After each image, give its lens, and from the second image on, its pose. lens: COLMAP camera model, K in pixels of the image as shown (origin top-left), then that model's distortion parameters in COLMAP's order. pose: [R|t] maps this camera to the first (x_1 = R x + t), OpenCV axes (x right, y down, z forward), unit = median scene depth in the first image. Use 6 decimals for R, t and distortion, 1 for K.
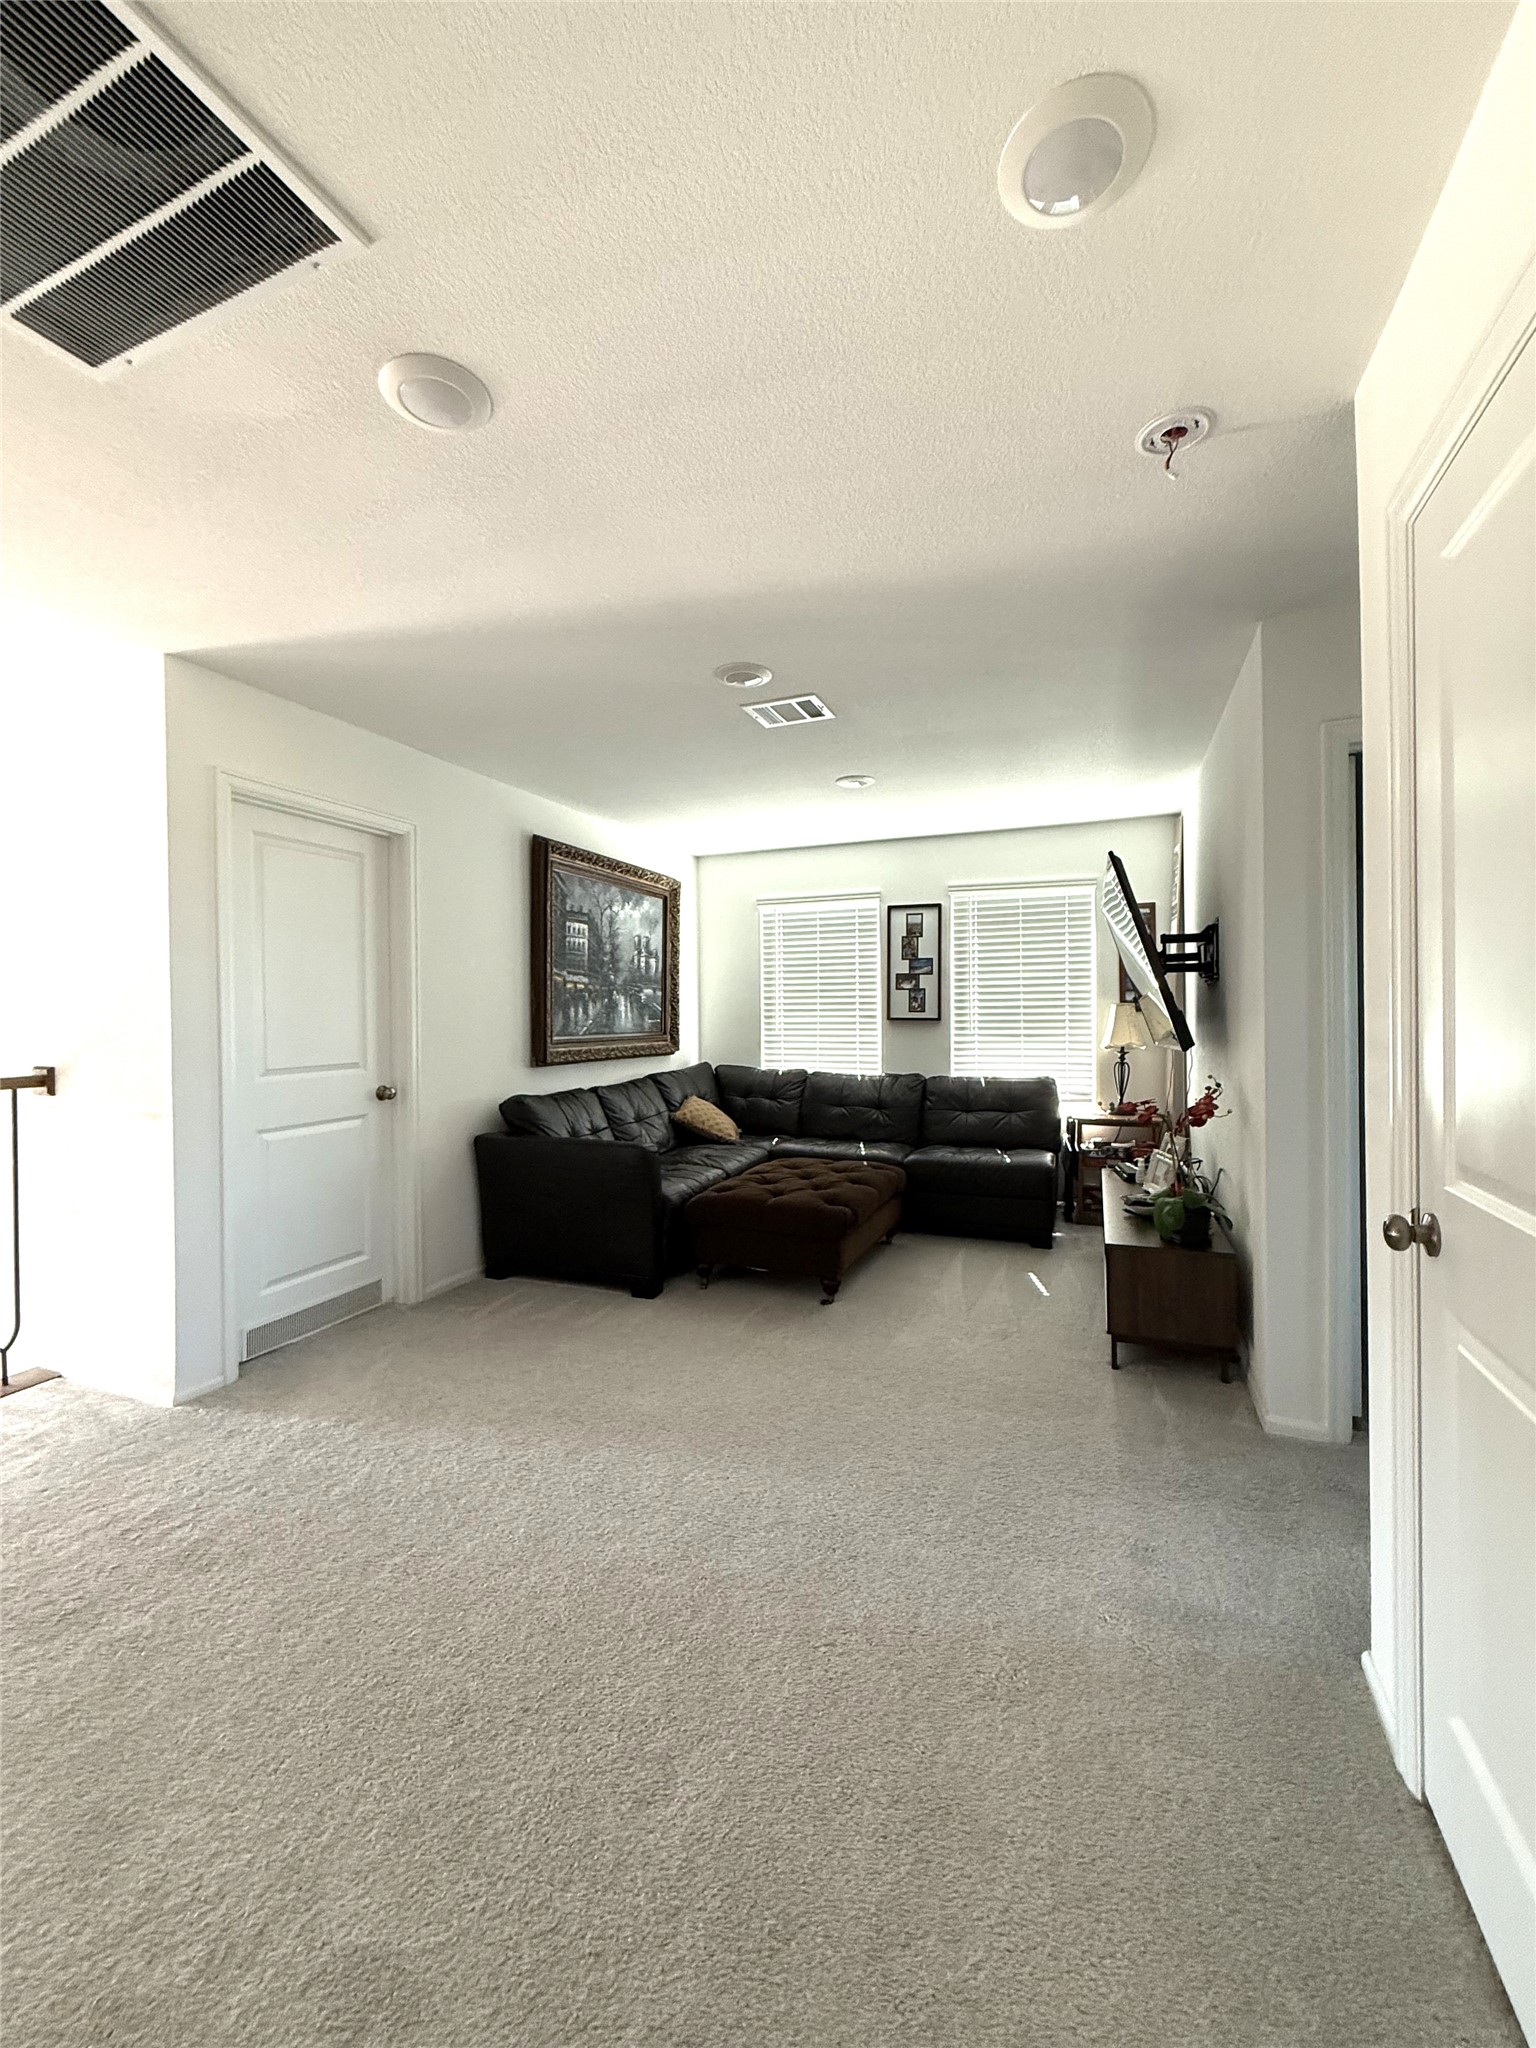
lens RADIAL K [[822.3, 0, 773.2], [0, 822.3, 1013.6], [0, 0, 1]] dist [0.000760, 0.000173]
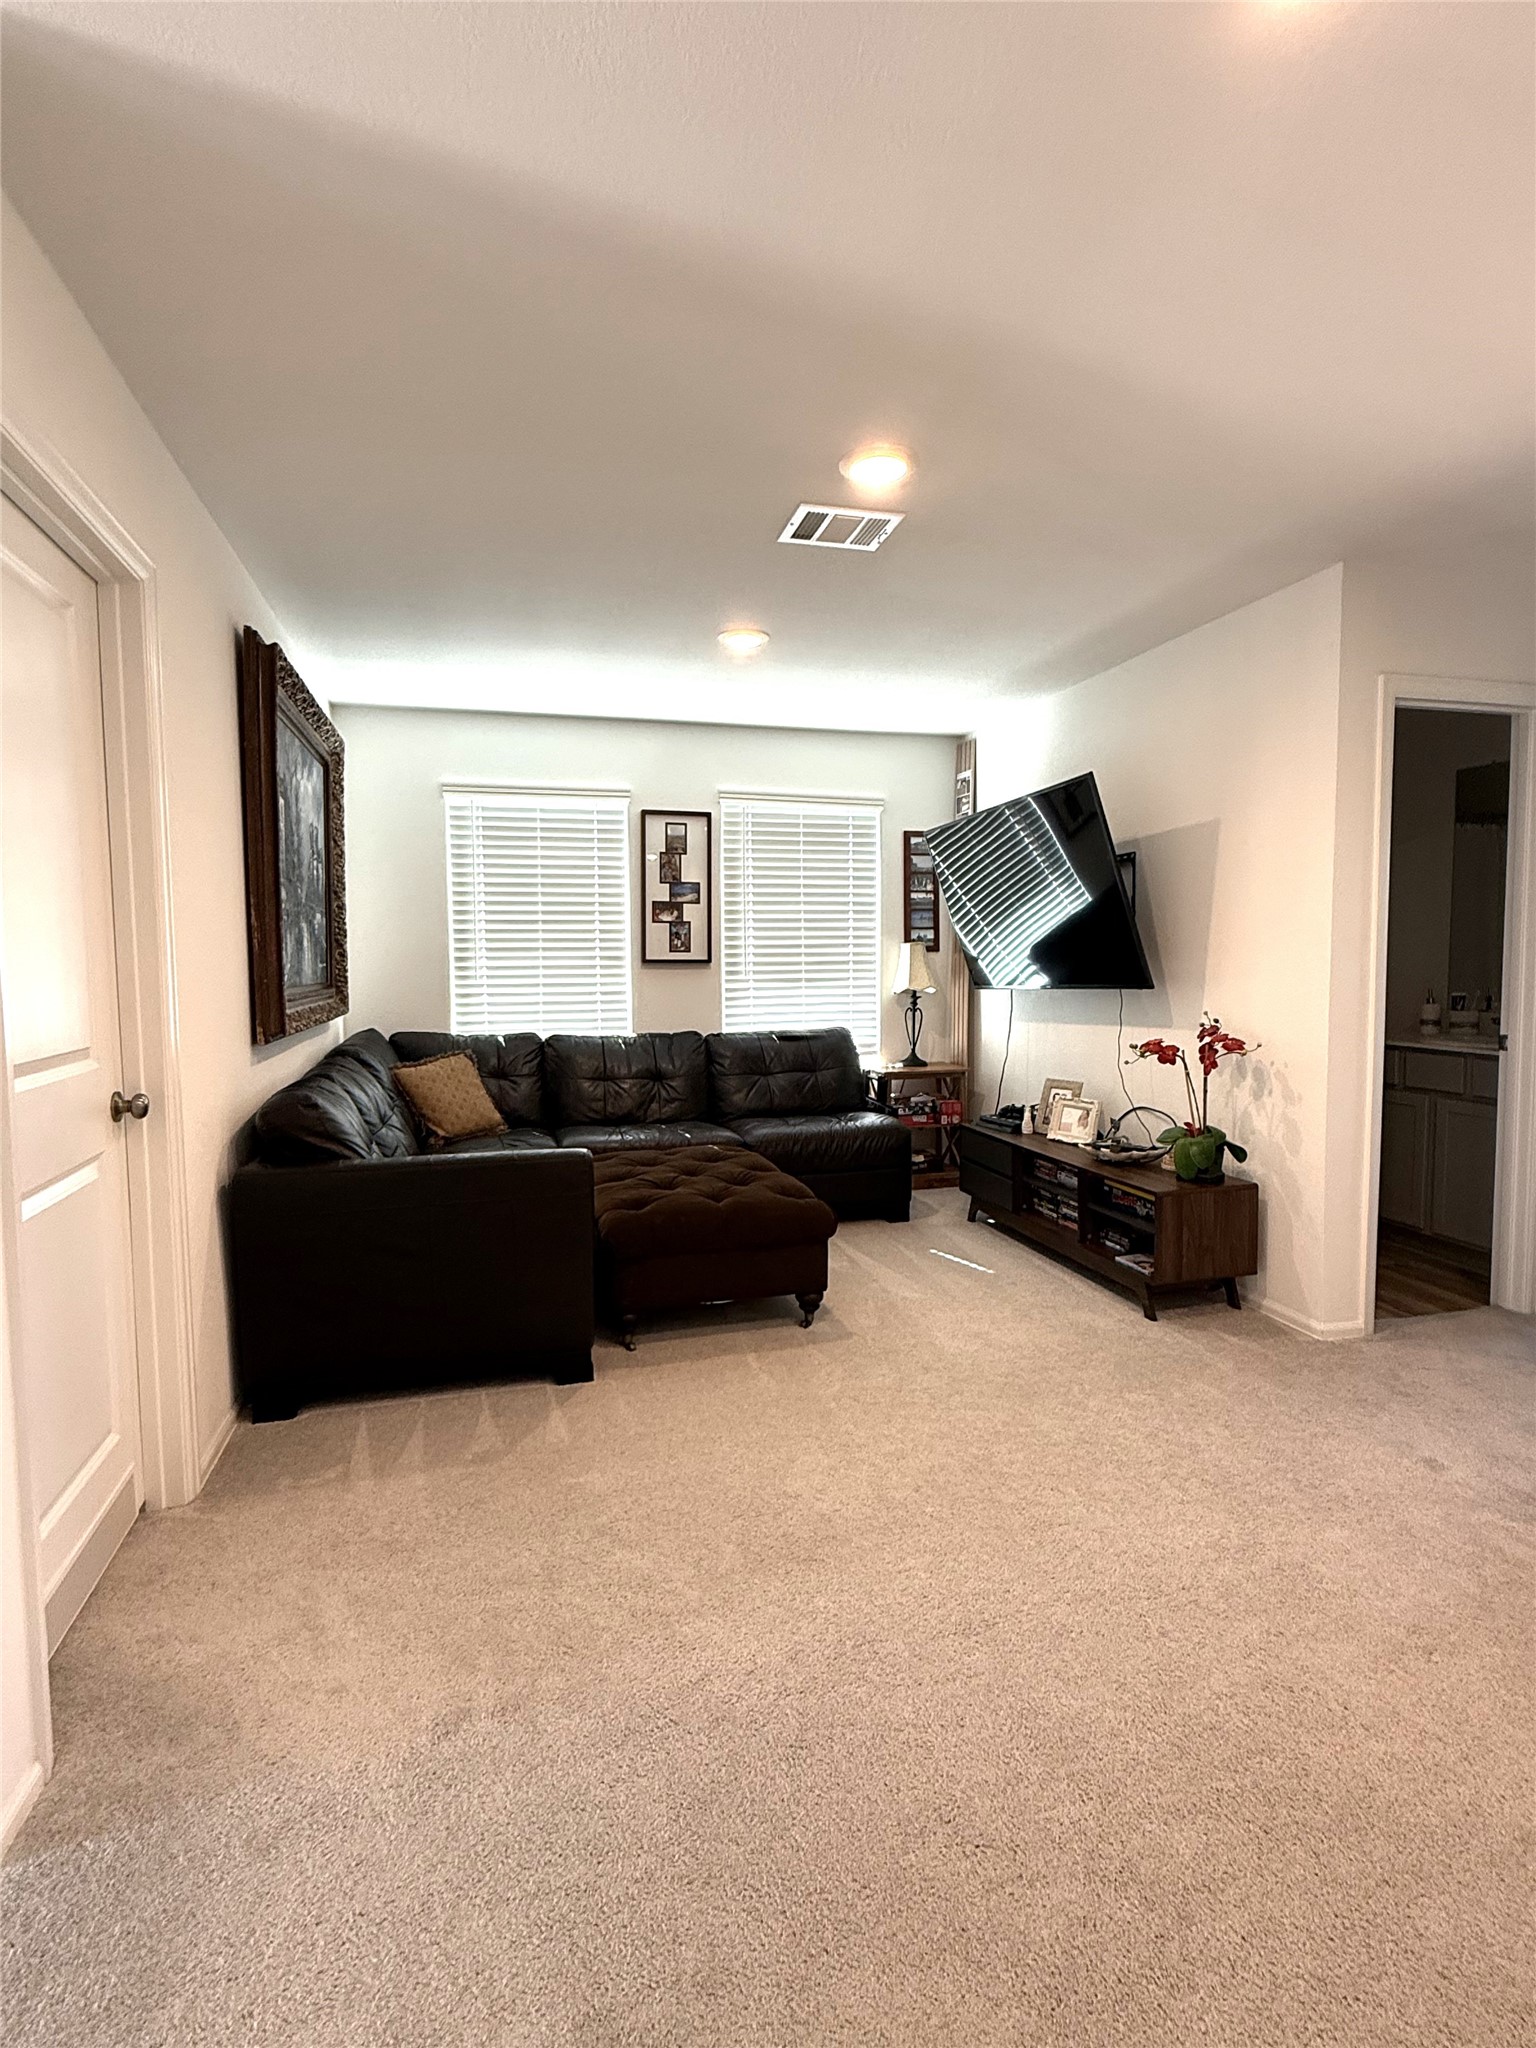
lens RADIAL K [[1037.3, 0, 768.0], [0, 1037.3, 1024.0], [0, 0, 1]] dist [0.018527, -0.000108]
pose [[0.794088, -0.039249, 0.606534, -0.358026], [0.001994, 0.998076, 0.061975, 0.005450], [-0.607799, -0.048004, 0.792638, 0.175671]]
